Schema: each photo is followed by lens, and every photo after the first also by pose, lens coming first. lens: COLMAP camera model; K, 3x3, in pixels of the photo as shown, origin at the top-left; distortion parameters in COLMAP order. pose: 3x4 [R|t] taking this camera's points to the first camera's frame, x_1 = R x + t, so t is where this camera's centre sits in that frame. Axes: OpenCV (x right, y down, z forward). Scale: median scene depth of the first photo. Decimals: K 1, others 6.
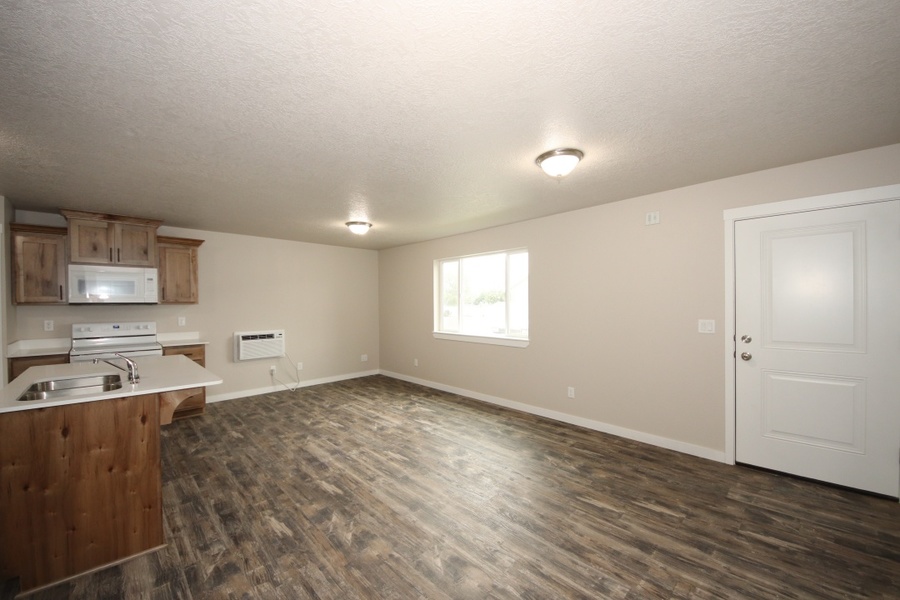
lens RADIAL K [[342.7, 0, 446.3], [0, 342.7, 301.7], [0, 0, 1]] dist [-0.034134, -0.000340]
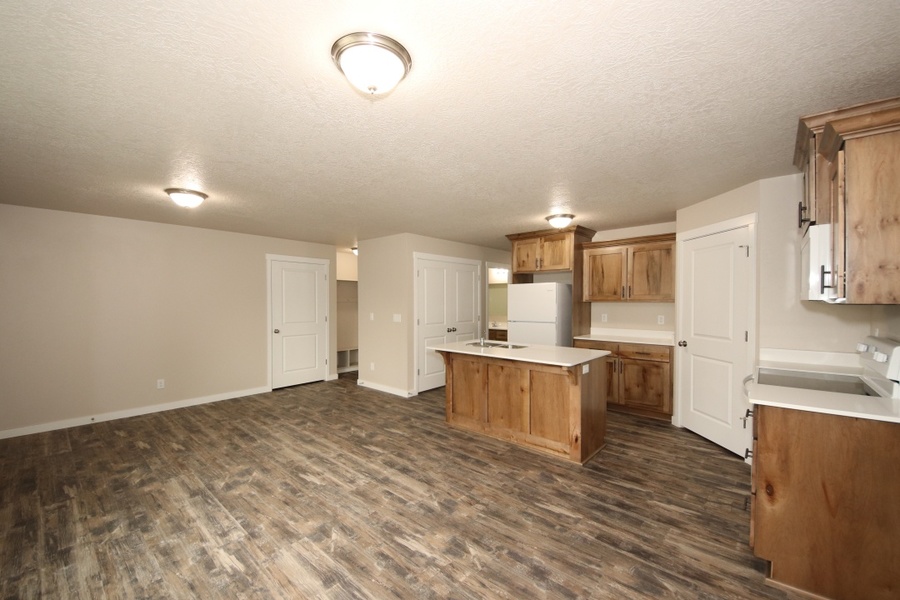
lens RADIAL K [[342.7, 0, 446.3], [0, 342.7, 301.7], [0, 0, 1]] dist [-0.034134, -0.000340]
pose [[-0.996138, -0.000075, -0.087798, -0.429883], [-0.000374, 0.999994, 0.003394, -0.007327], [0.087798, 0.003414, -0.996132, 1.959239]]
